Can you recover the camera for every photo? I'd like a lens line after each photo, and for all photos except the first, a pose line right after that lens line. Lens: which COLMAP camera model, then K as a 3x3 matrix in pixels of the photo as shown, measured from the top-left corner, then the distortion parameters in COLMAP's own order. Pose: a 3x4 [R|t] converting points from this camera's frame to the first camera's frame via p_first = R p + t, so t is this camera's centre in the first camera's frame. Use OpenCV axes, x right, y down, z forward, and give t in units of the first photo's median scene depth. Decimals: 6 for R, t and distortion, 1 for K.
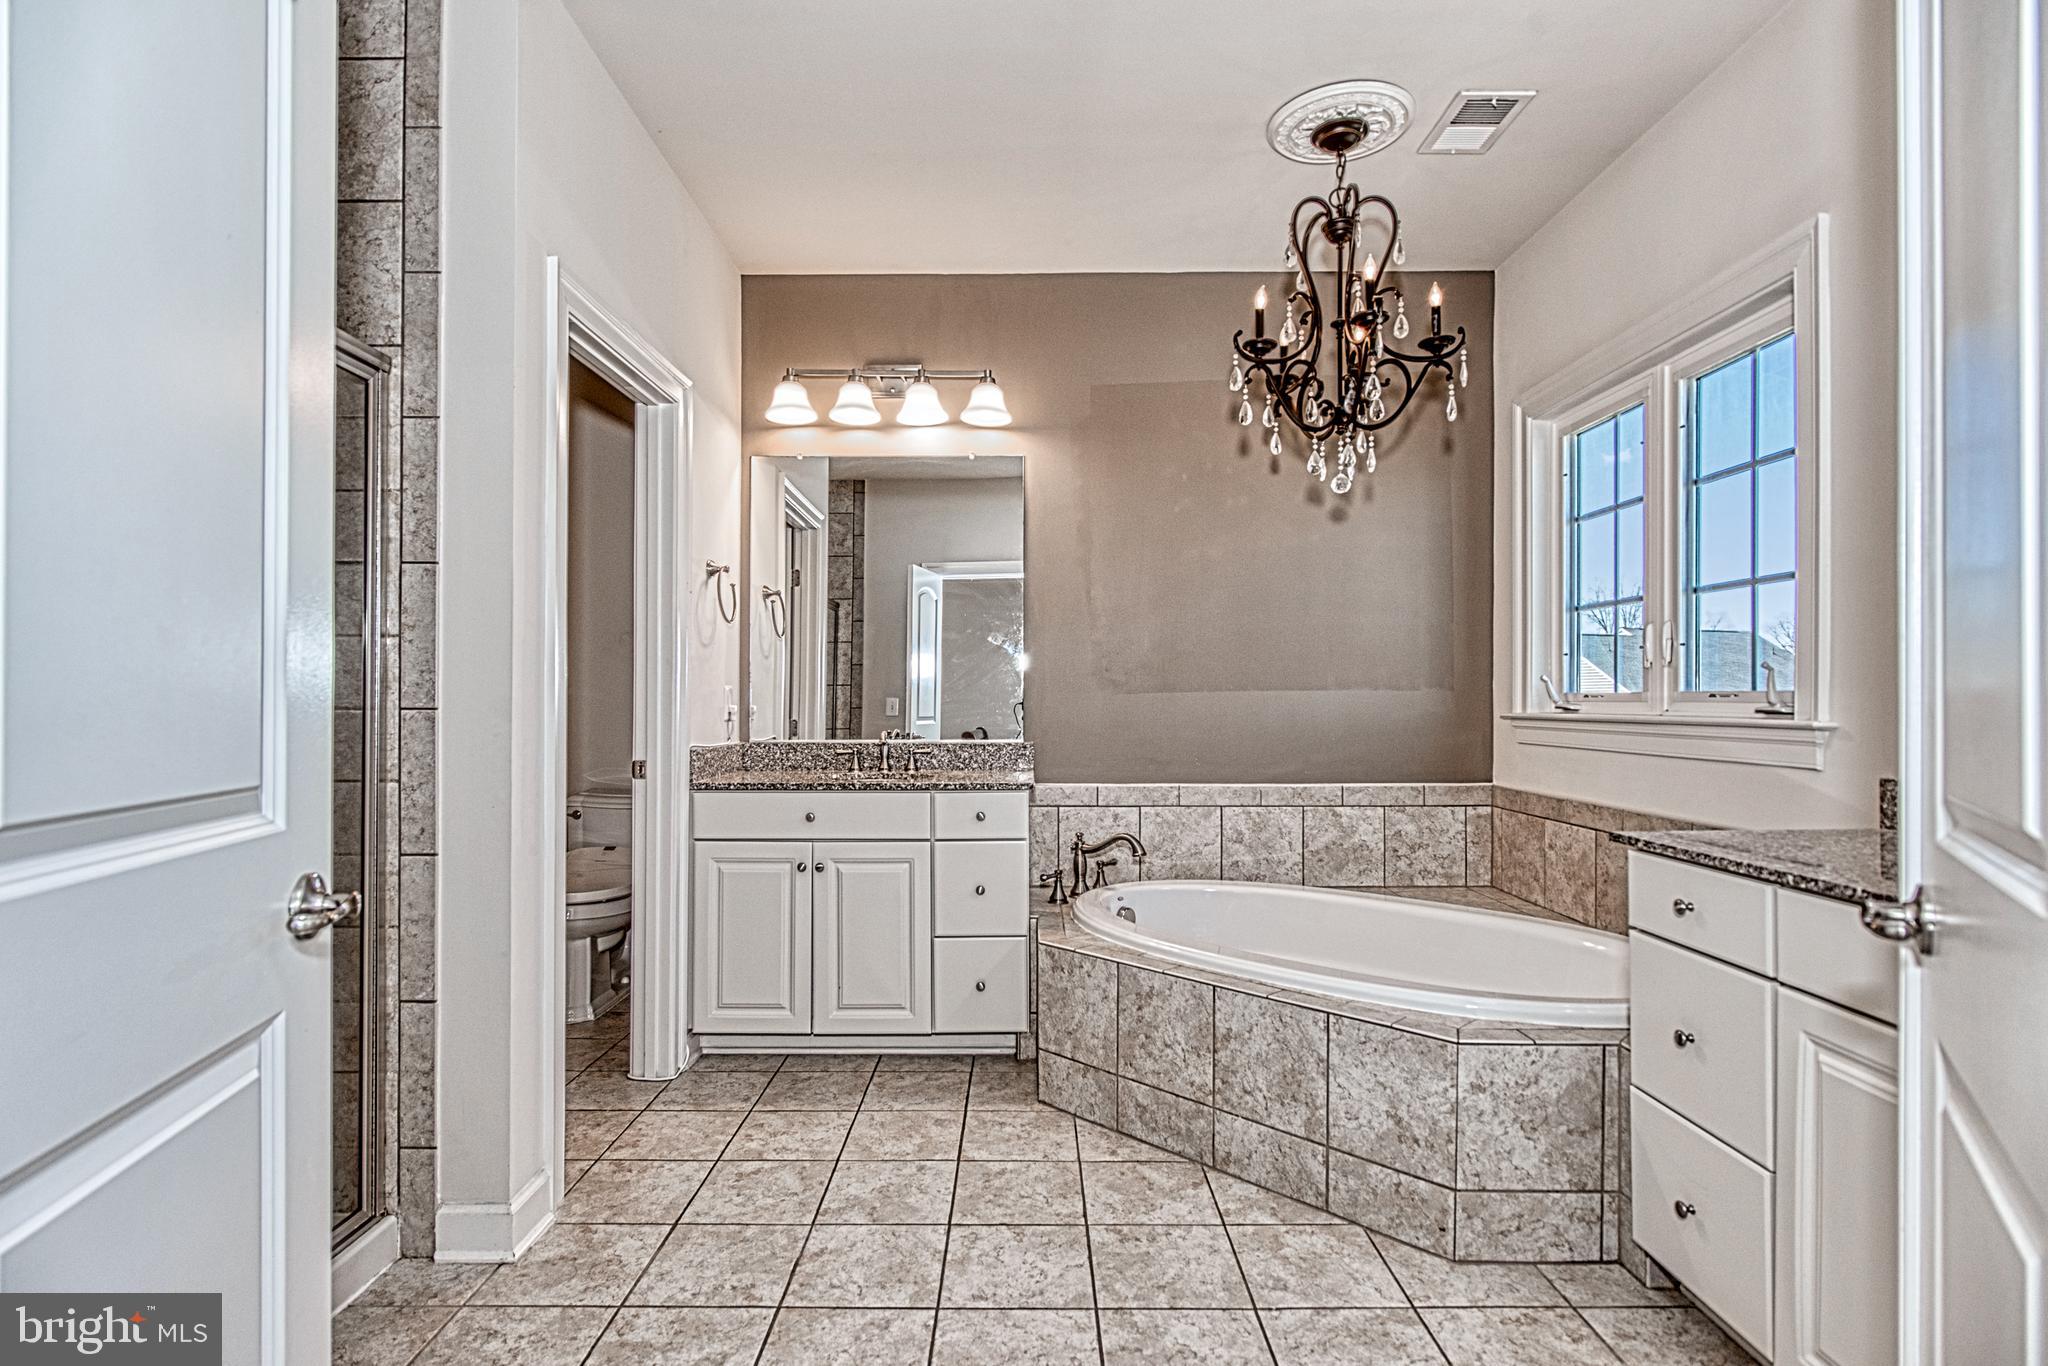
lens RADIAL K [[1017.6, 0, 1020.1], [0, 1017.6, 692.1], [0, 0, 1]] dist [0.001640, 0.000076]
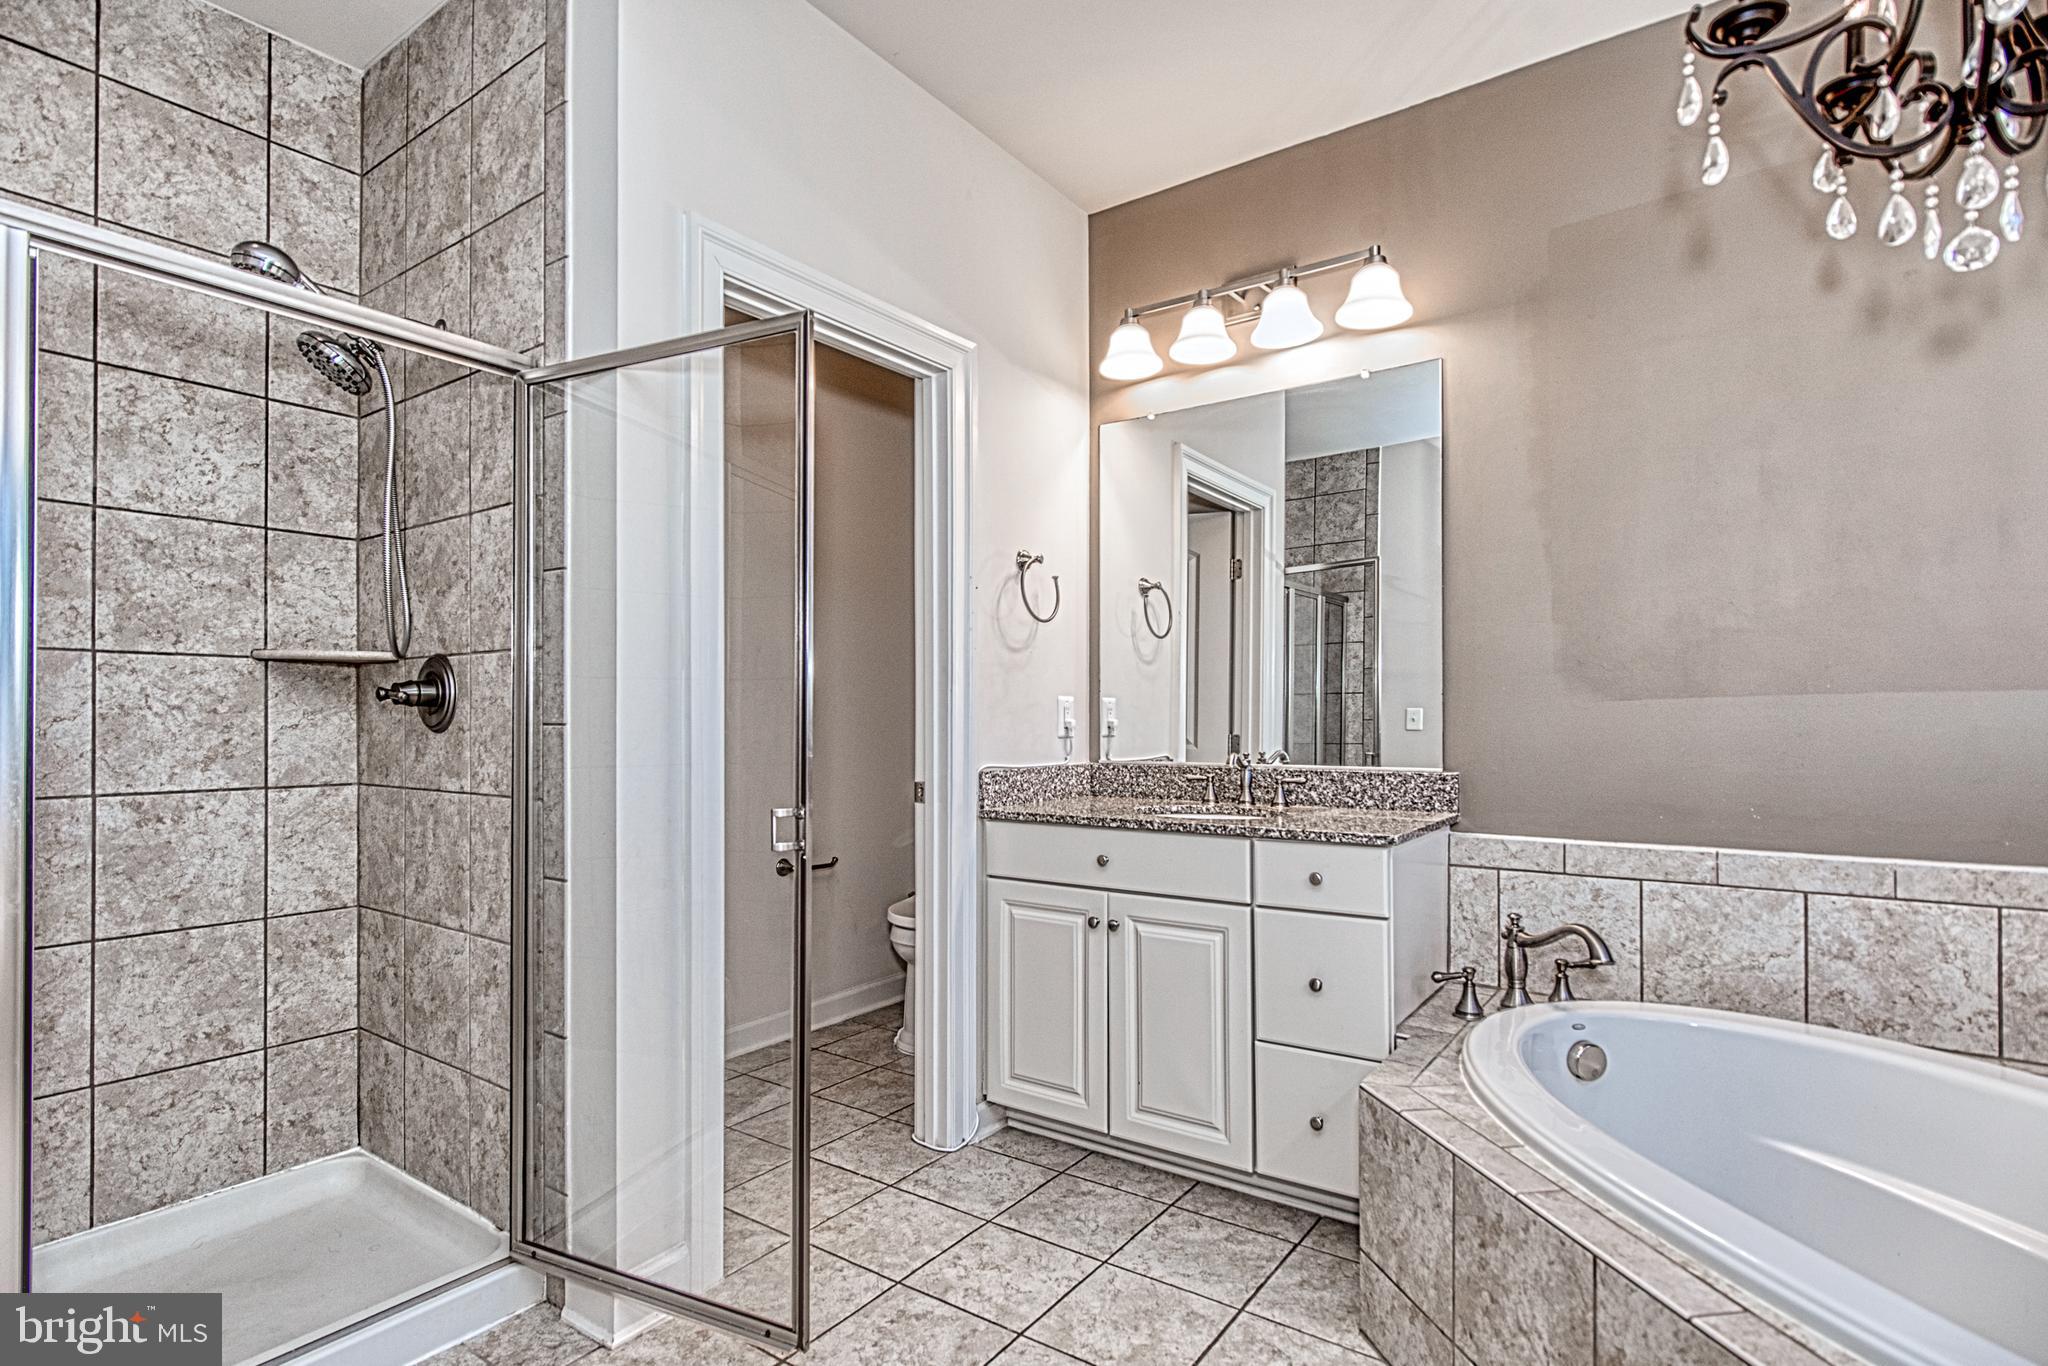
lens RADIAL K [[1020.2, 0, 1009.3], [0, 1020.2, 708.2], [0, 0, 1]] dist [-0.002814, -0.000140]
pose [[0.813059, -0.007287, -0.582135, 0.204787], [0.009480, 0.999955, 0.000724, 0.003126], [0.582104, -0.006108, 0.813091, 0.324255]]
